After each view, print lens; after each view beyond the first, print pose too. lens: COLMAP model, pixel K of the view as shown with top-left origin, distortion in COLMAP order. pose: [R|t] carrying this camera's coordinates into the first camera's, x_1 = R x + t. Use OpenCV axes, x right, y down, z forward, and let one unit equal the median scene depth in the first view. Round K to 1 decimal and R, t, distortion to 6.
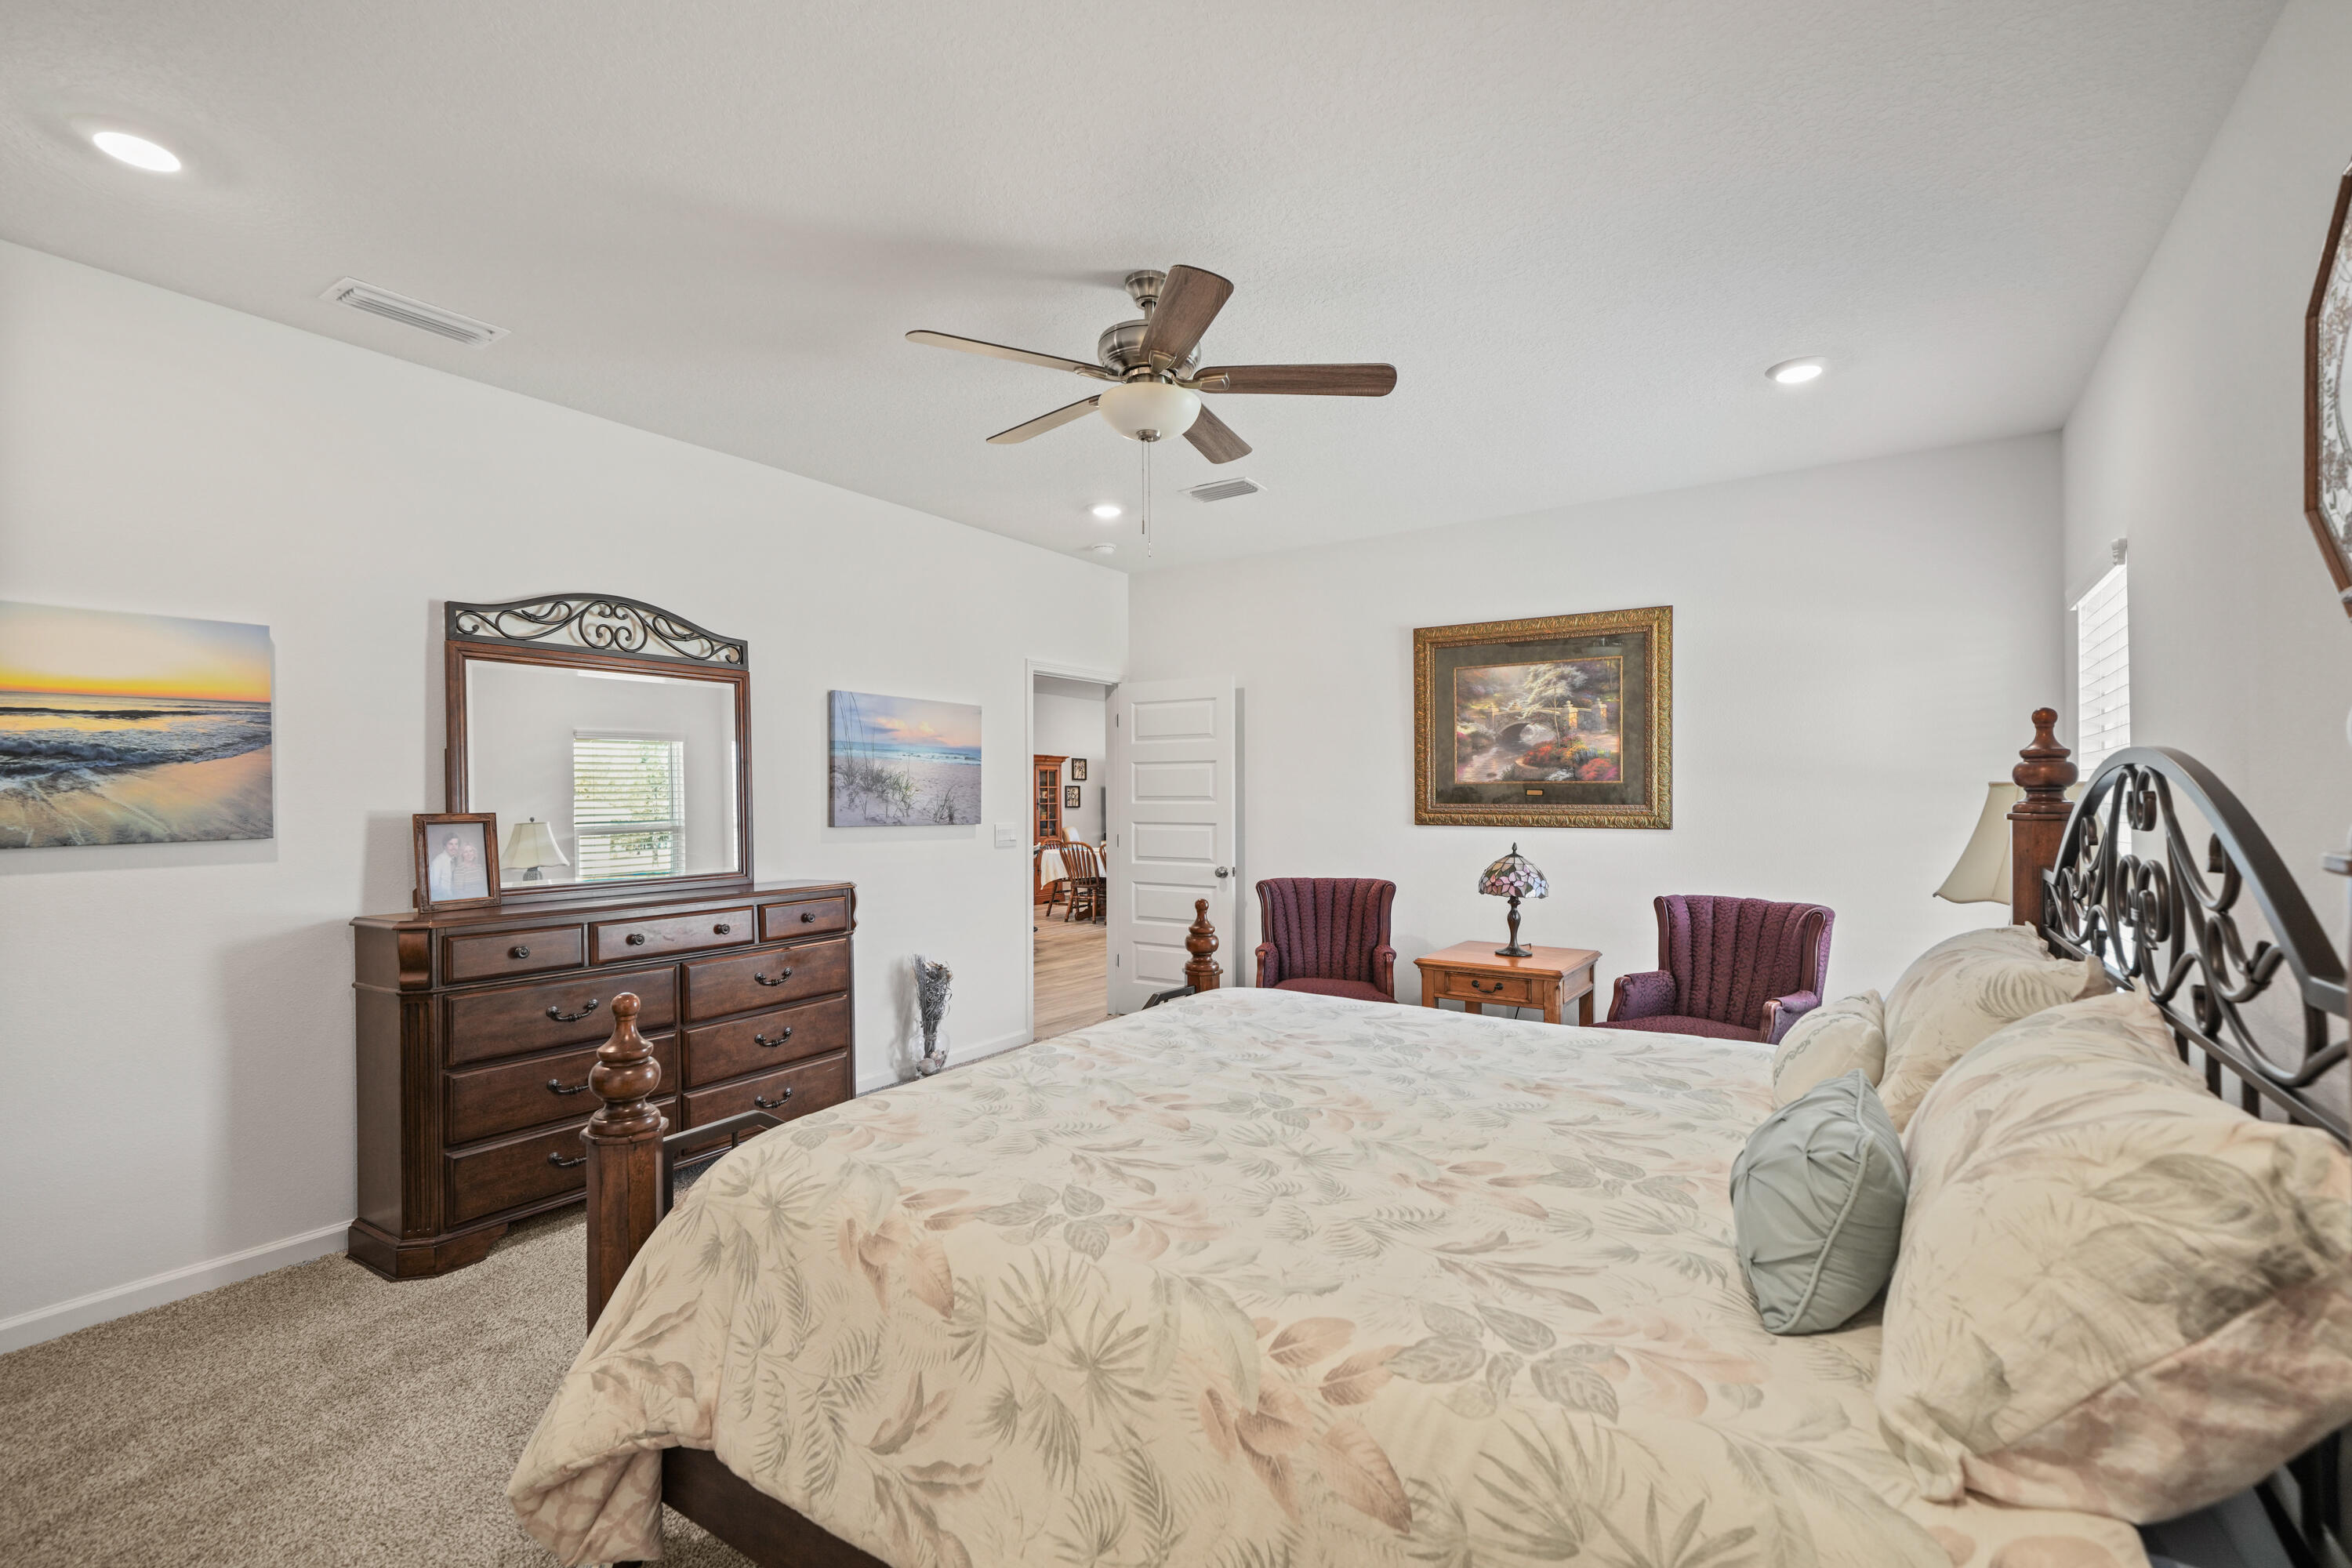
lens RADIAL K [[1024.3, 0, 1175.7], [0, 1024.3, 786.4], [0, 0, 1]] dist [0.004716, 0.000257]
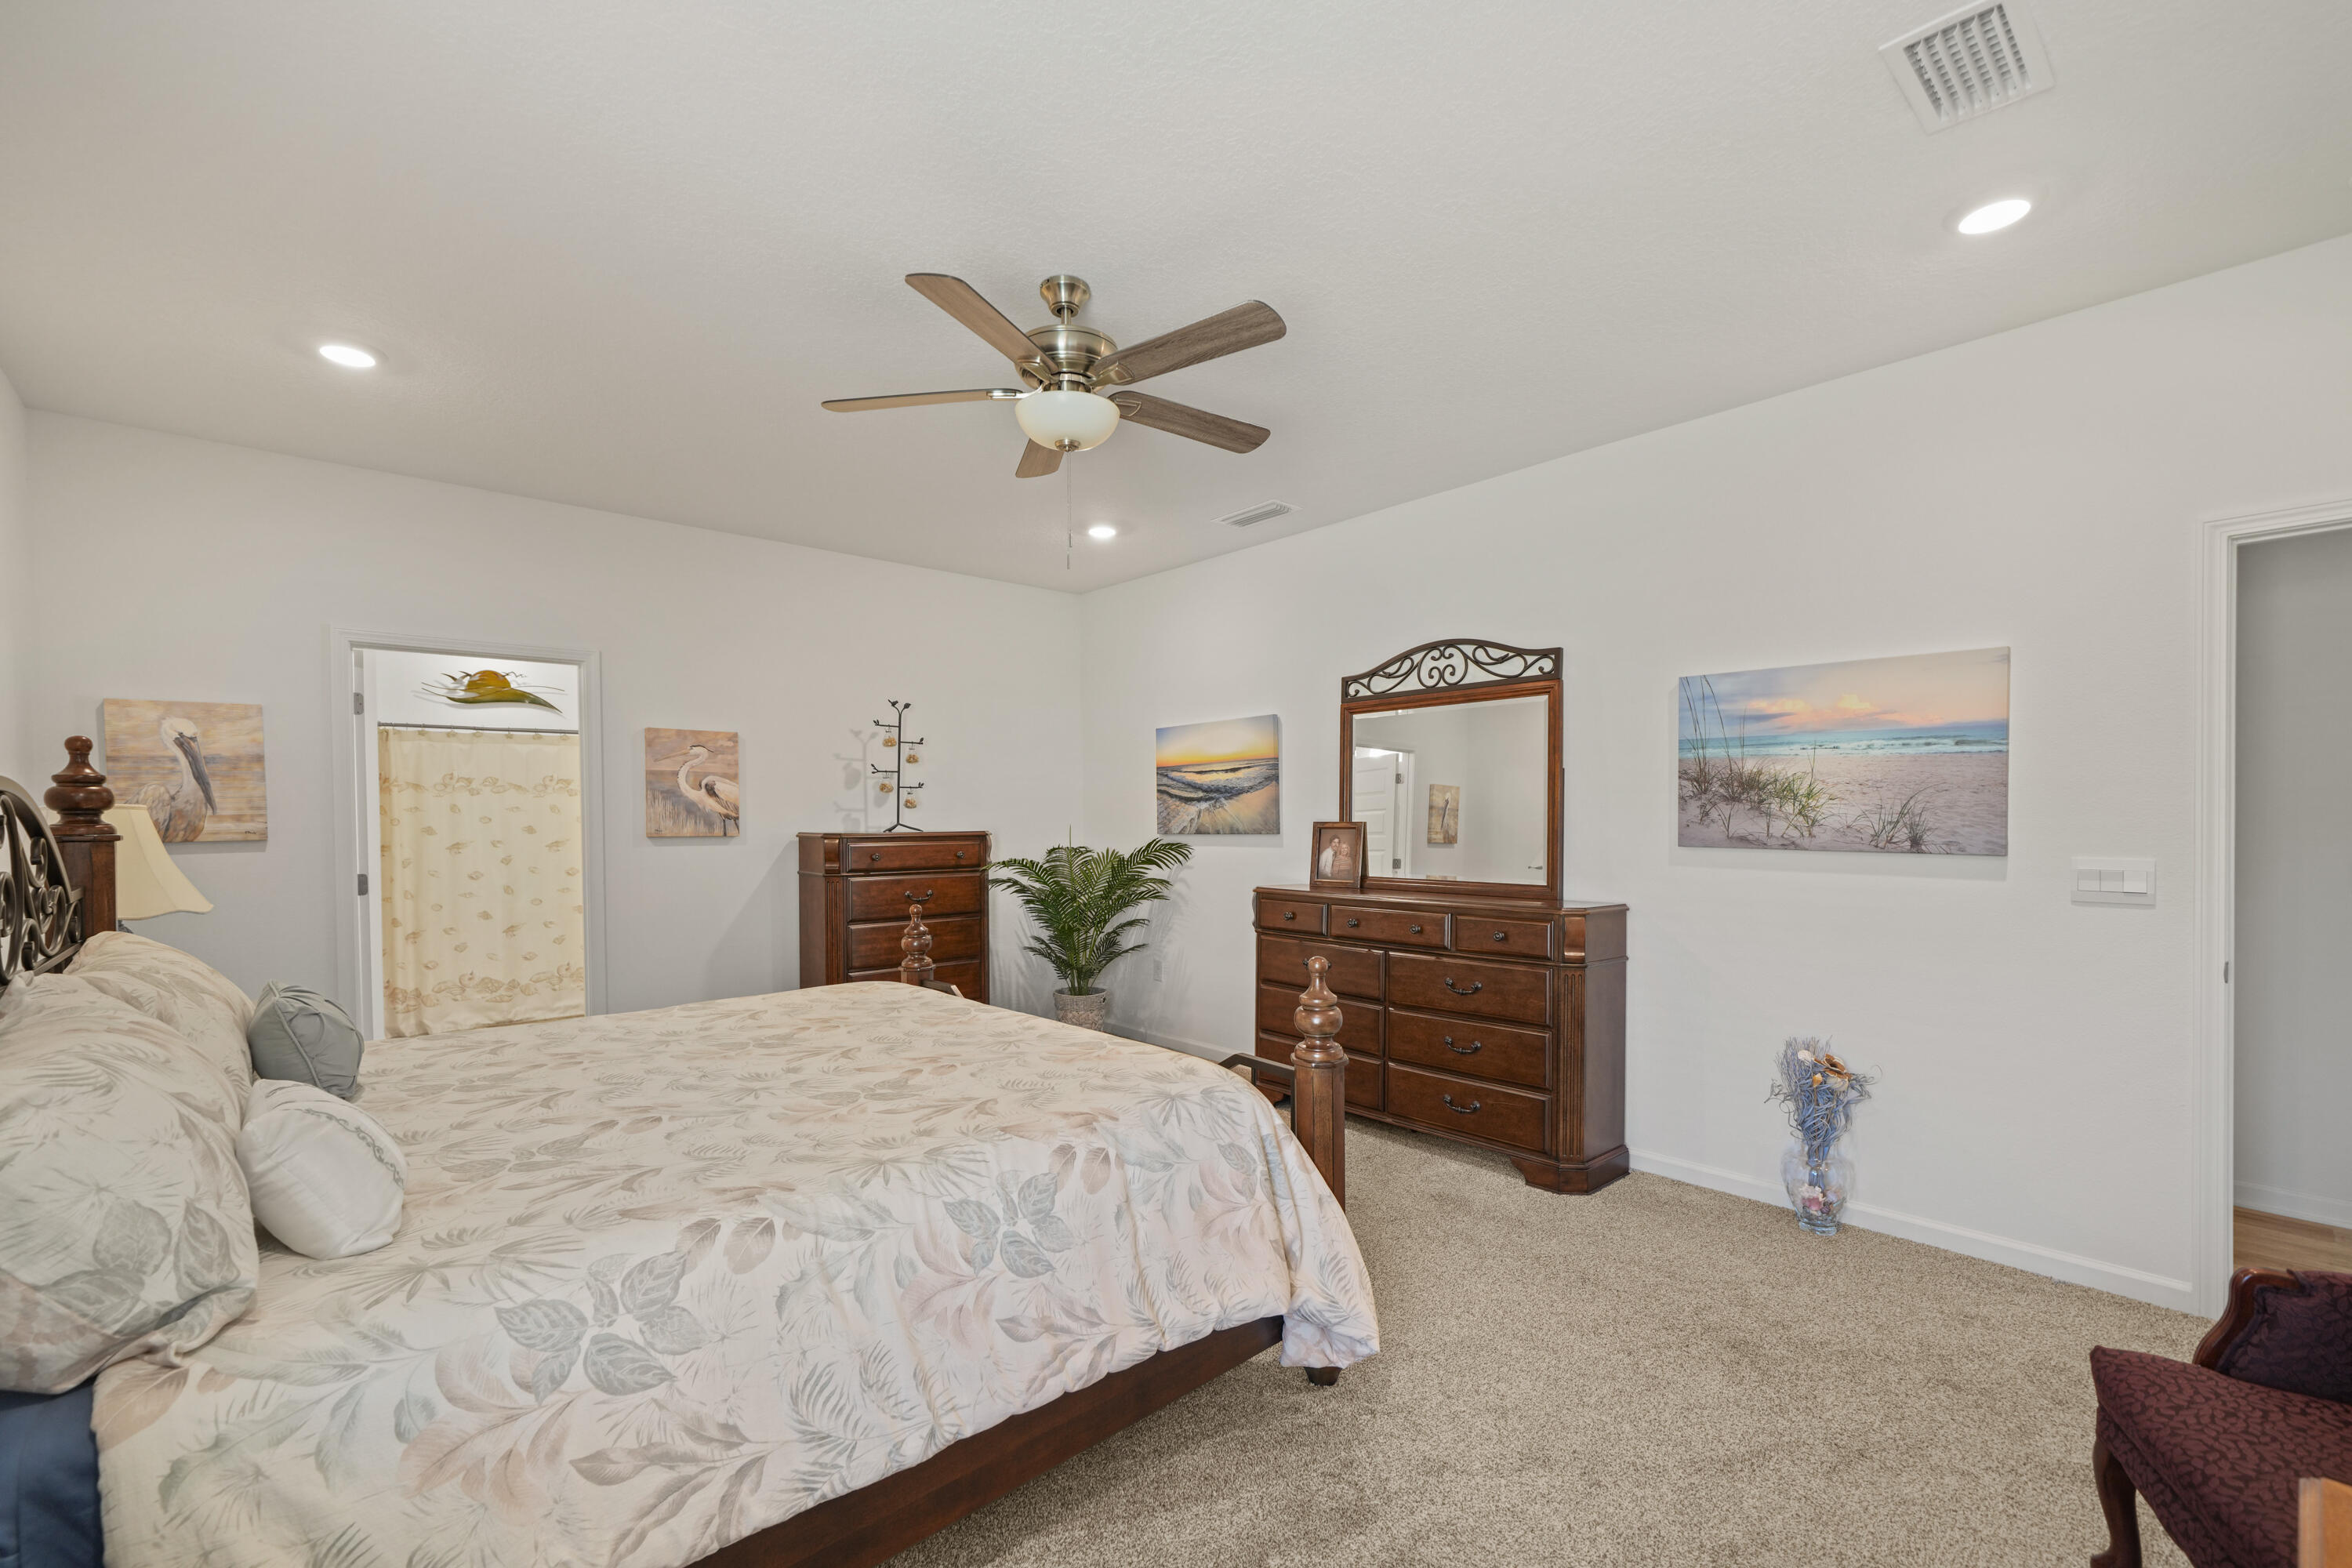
lens RADIAL K [[1018.6, 0, 1190.2], [0, 1018.6, 833.6], [0, 0, 1]] dist [-0.004325, 0.000244]
pose [[-0.250444, 0.023712, -0.967841, 0.669802], [0.015365, 0.999671, 0.020516, 0.008798], [0.968009, -0.009733, -0.250726, 1.011707]]
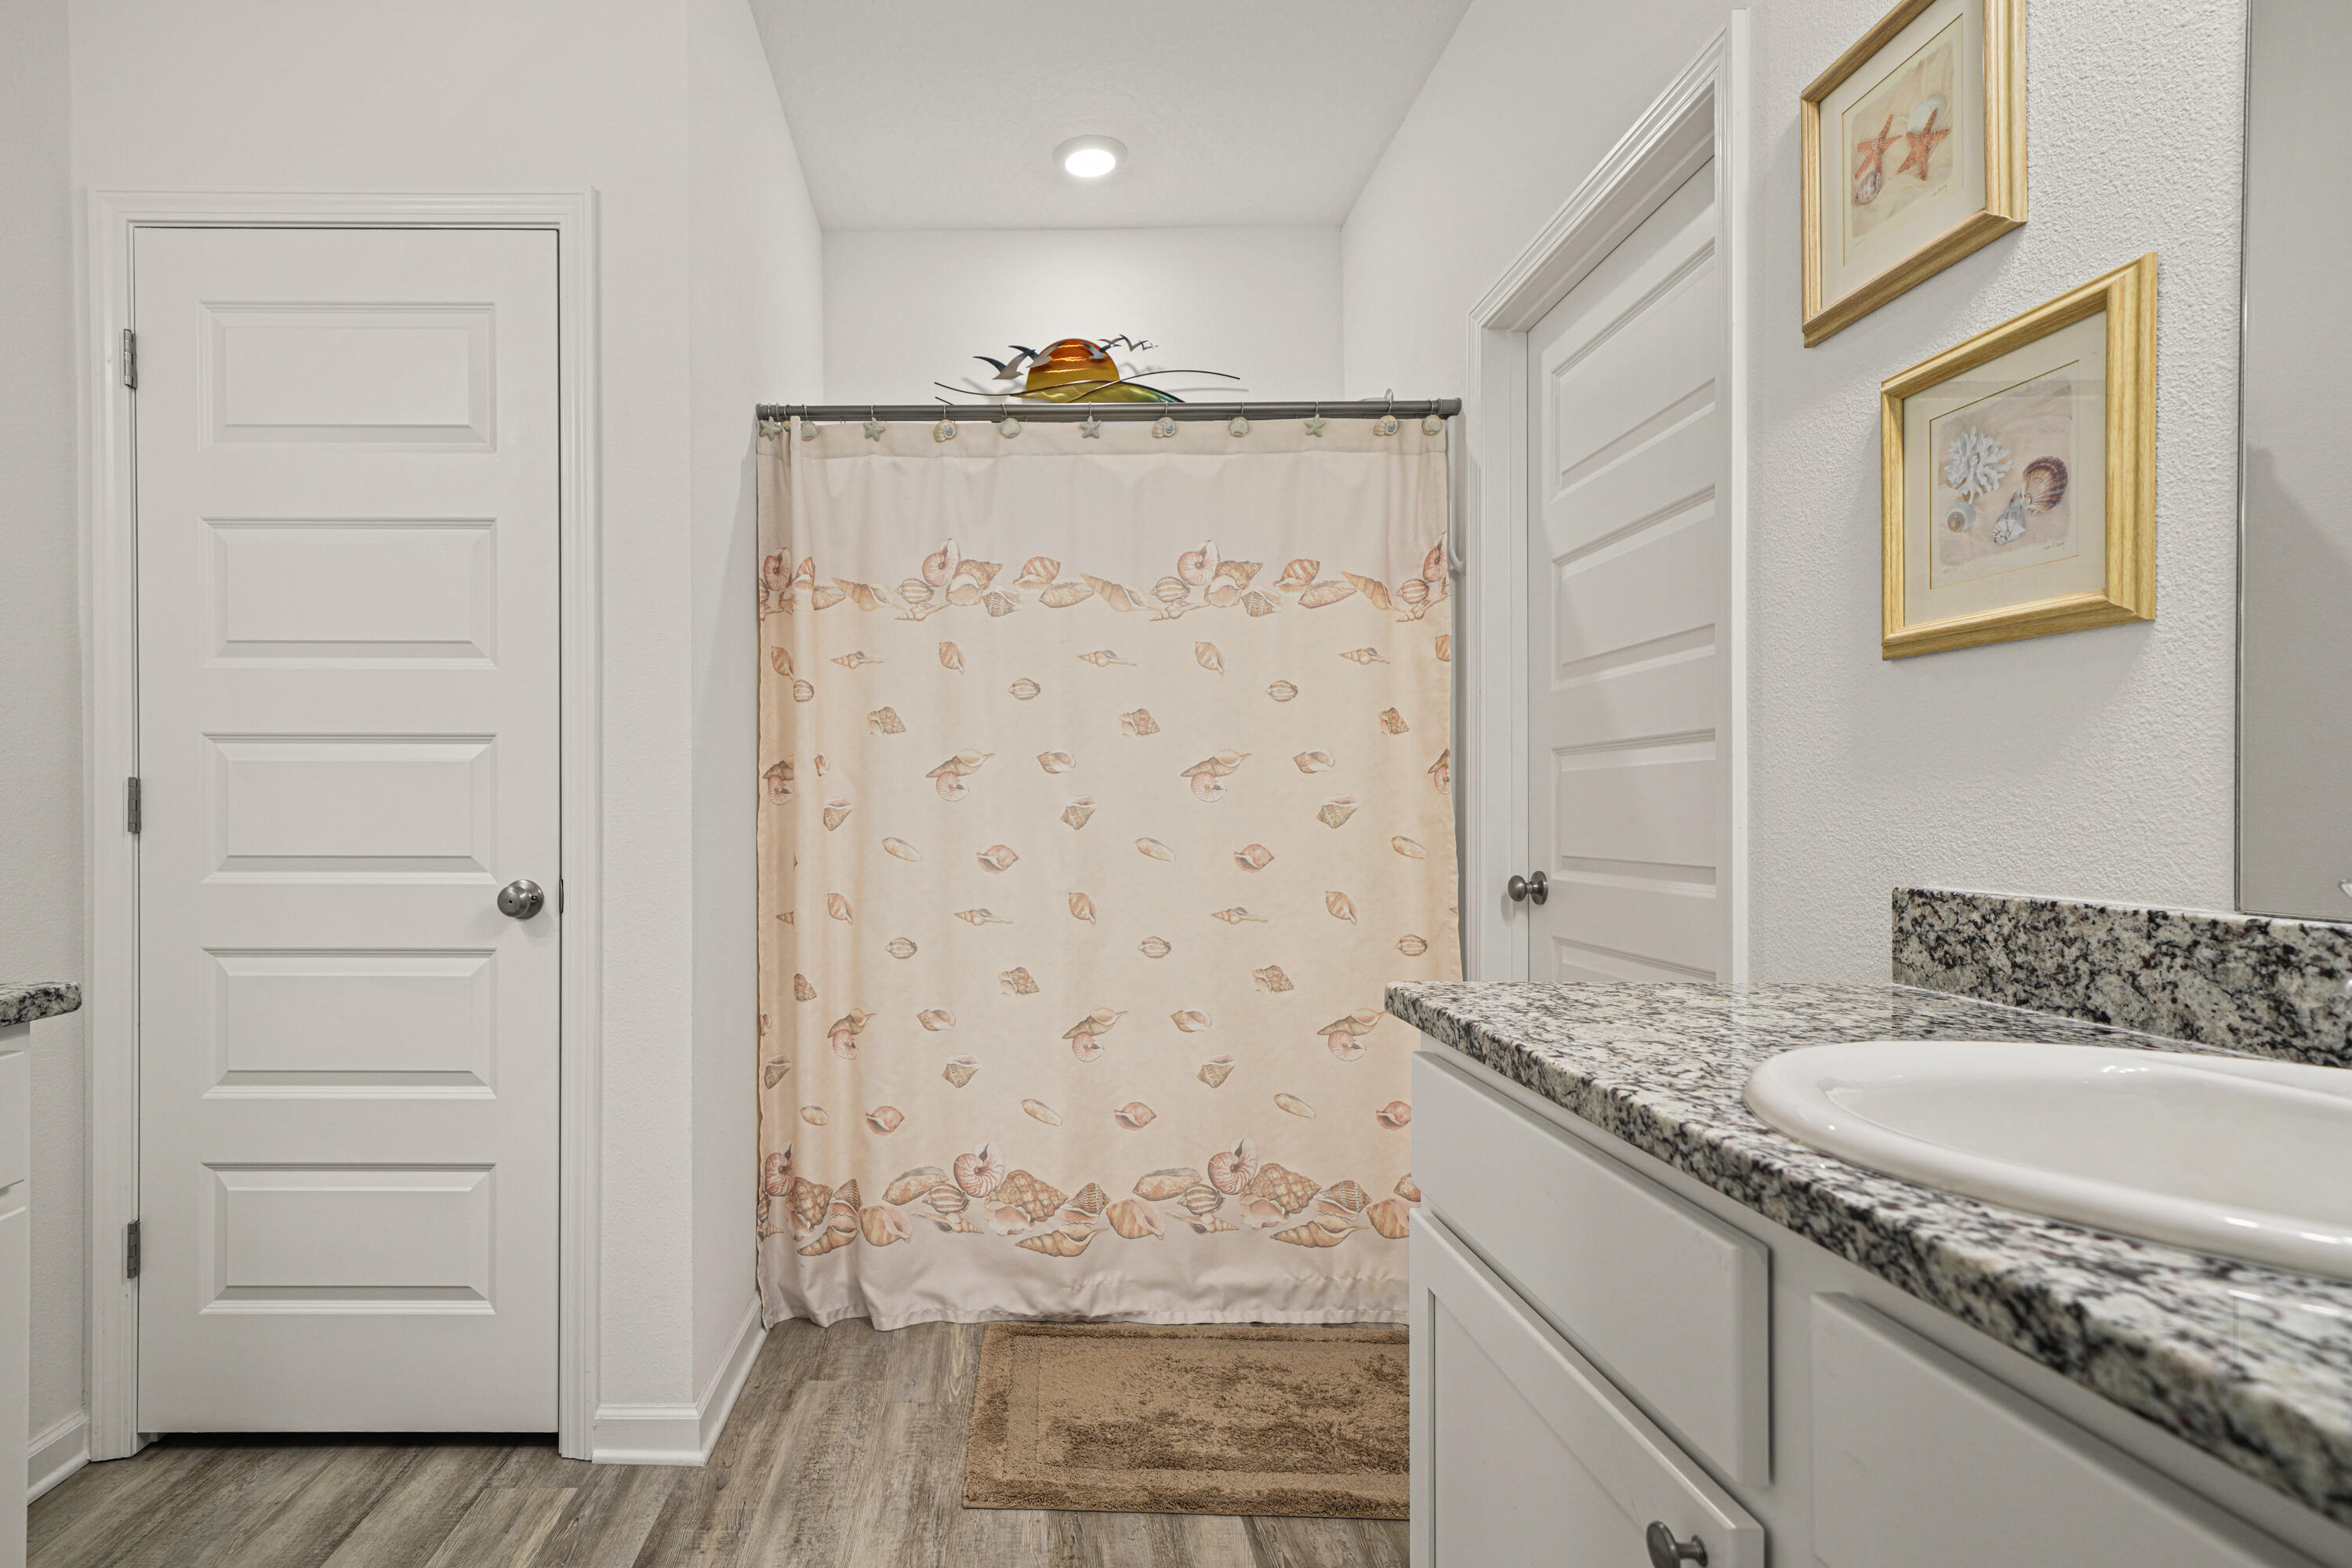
lens RADIAL K [[1238.9, 0, 1118.7], [0, 1238.9, 821.9], [0, 0, 1]] dist [0.011582, 0.000959]
pose [[-0.837255, 0.006992, -0.546769, 0.201457], [0.008730, 0.999962, -0.000580, 0.039690], [0.546744, -0.005259, -0.837284, 0.566393]]
